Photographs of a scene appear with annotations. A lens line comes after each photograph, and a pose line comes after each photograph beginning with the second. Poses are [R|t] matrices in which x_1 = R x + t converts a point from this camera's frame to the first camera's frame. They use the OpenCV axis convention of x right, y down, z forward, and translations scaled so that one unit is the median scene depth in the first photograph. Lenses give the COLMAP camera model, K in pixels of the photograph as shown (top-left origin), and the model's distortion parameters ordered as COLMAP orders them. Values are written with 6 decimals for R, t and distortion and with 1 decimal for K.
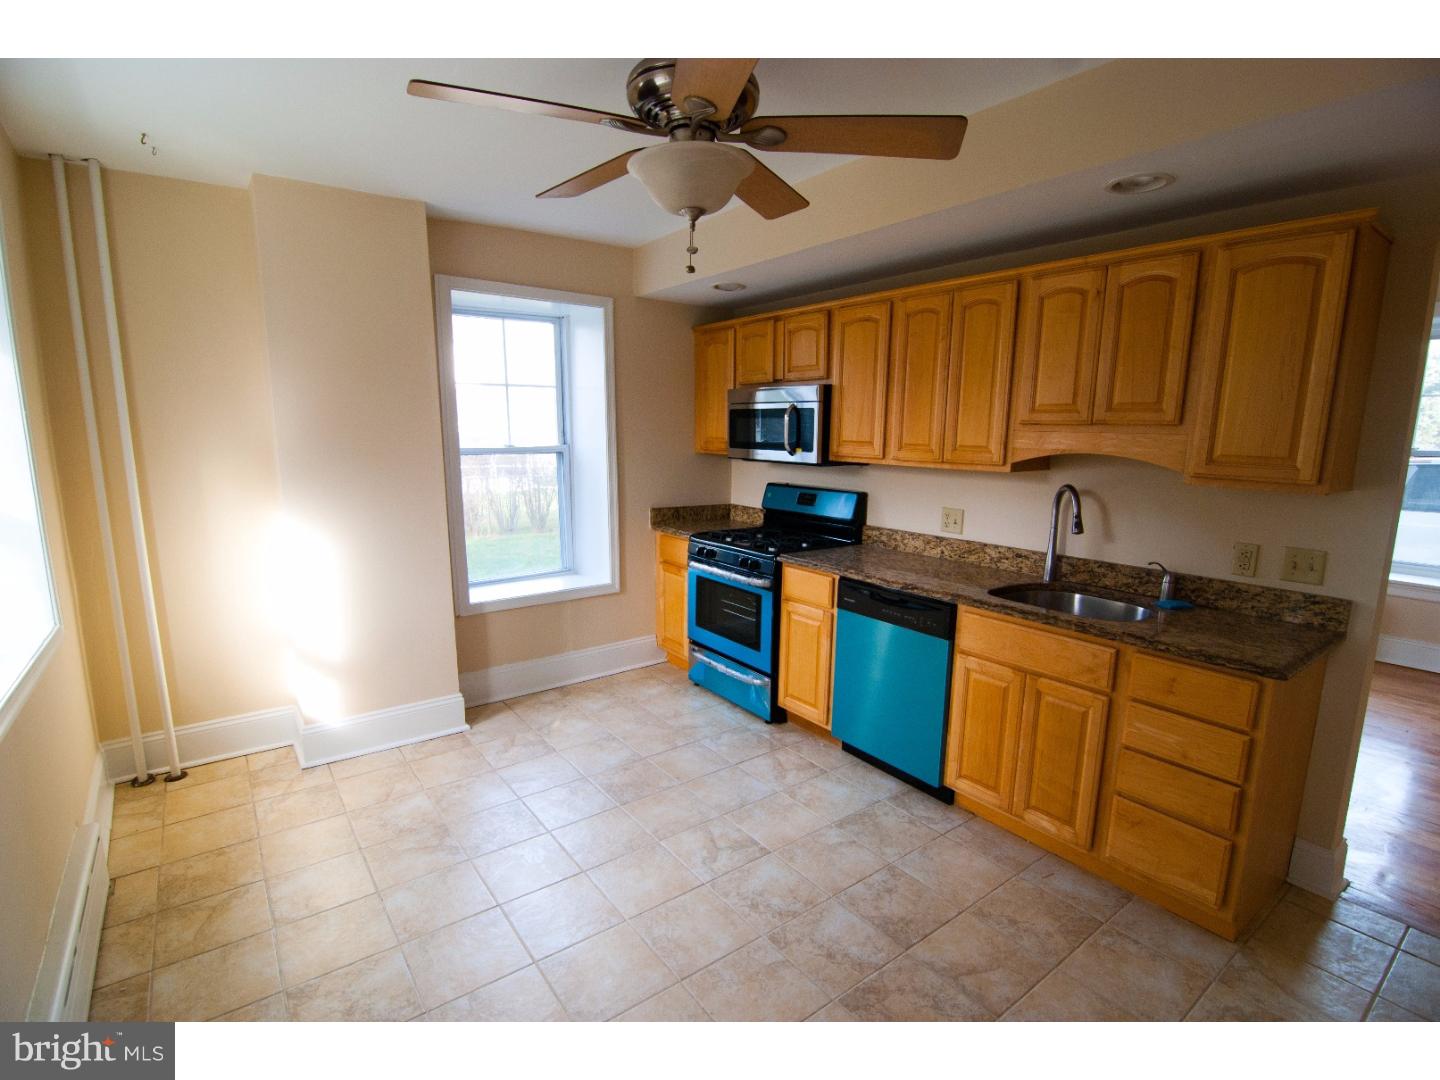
lens RADIAL K [[697.3, 0, 720.8], [0, 697.3, 543.3], [0, 0, 1]] dist [-0.016663, -0.001756]
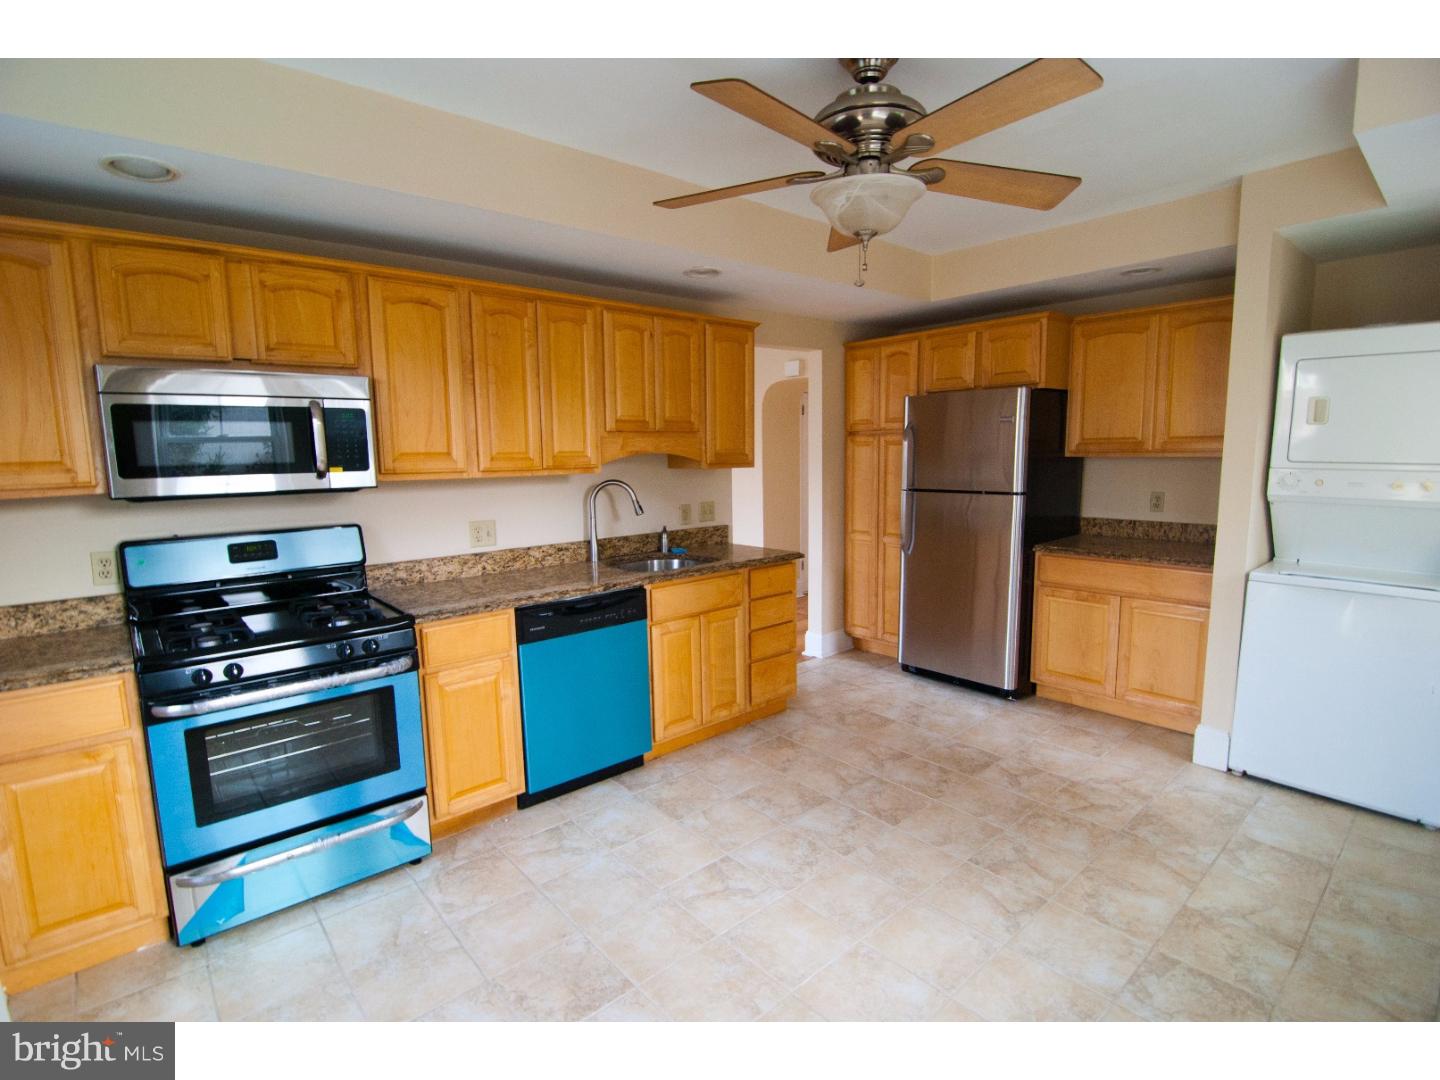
lens RADIAL K [[697.3, 0, 720.8], [0, 697.3, 541.4], [0, 0, 1]] dist [-0.016663, -0.001756]
pose [[-0.085379, -0.142213, 0.986147, -0.675110], [0.178016, 0.971658, 0.155536, -0.119635], [-0.980317, 0.188830, -0.057643, 0.784268]]
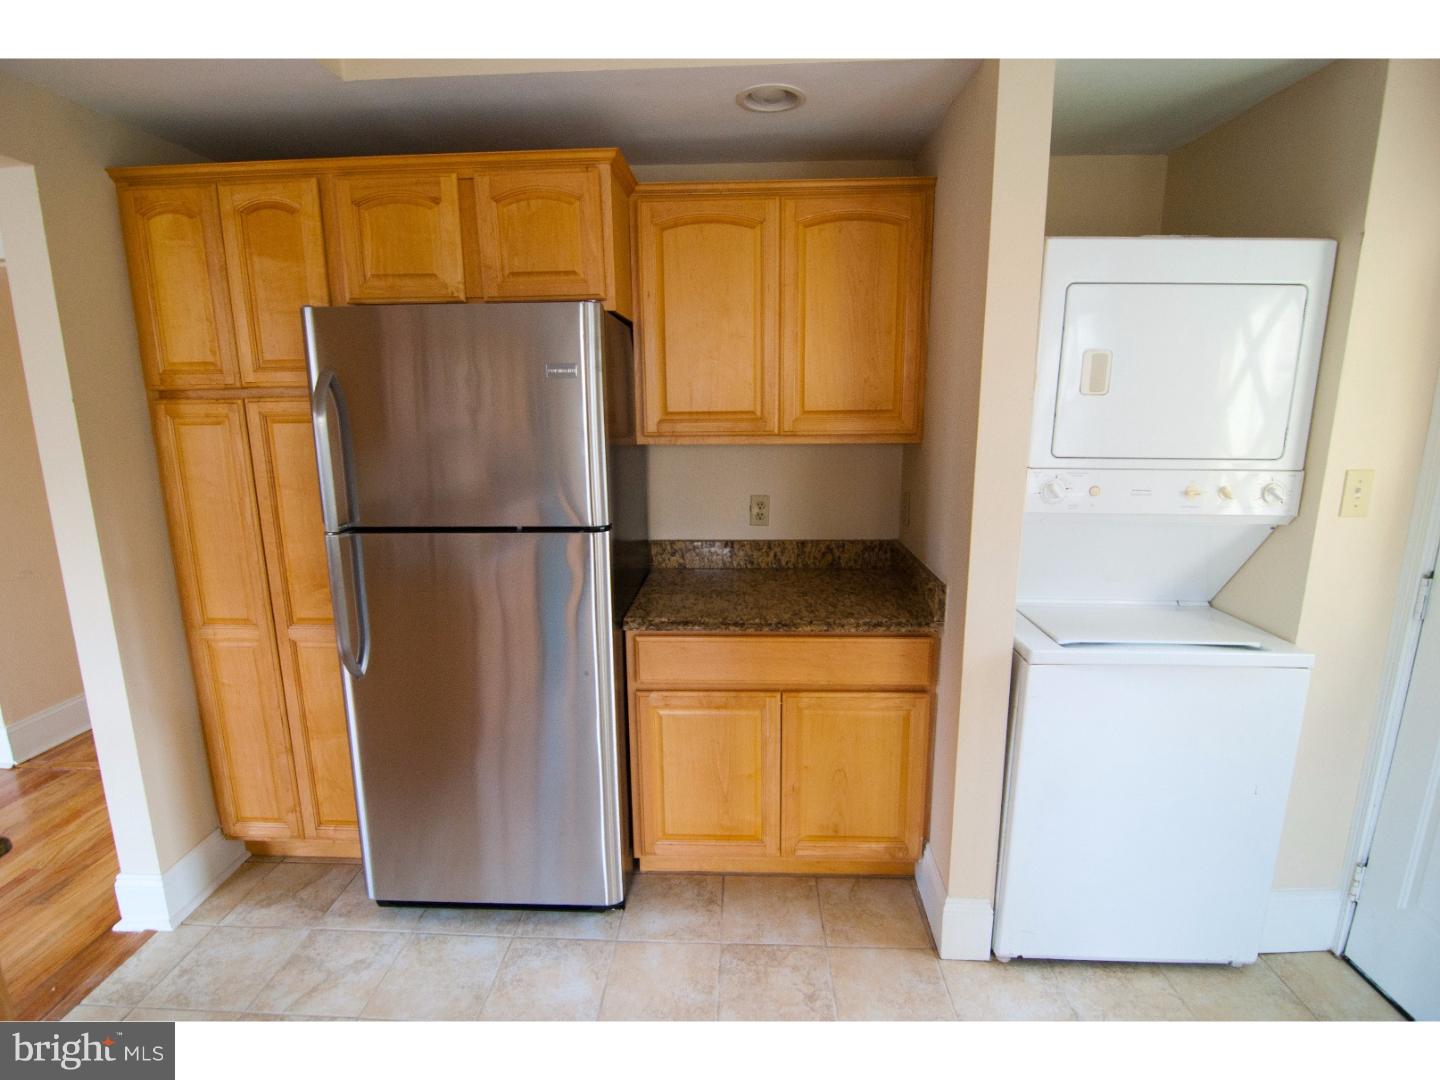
lens RADIAL K [[697.3, 0, 713.0], [0, 697.3, 543.7], [0, 0, 1]] dist [-0.016663, -0.001756]
pose [[-0.779882, -0.128639, 0.612565, -0.272883], [0.100683, 0.940128, 0.325611, -0.102223], [-0.617776, 0.315613, -0.720237, 0.658288]]
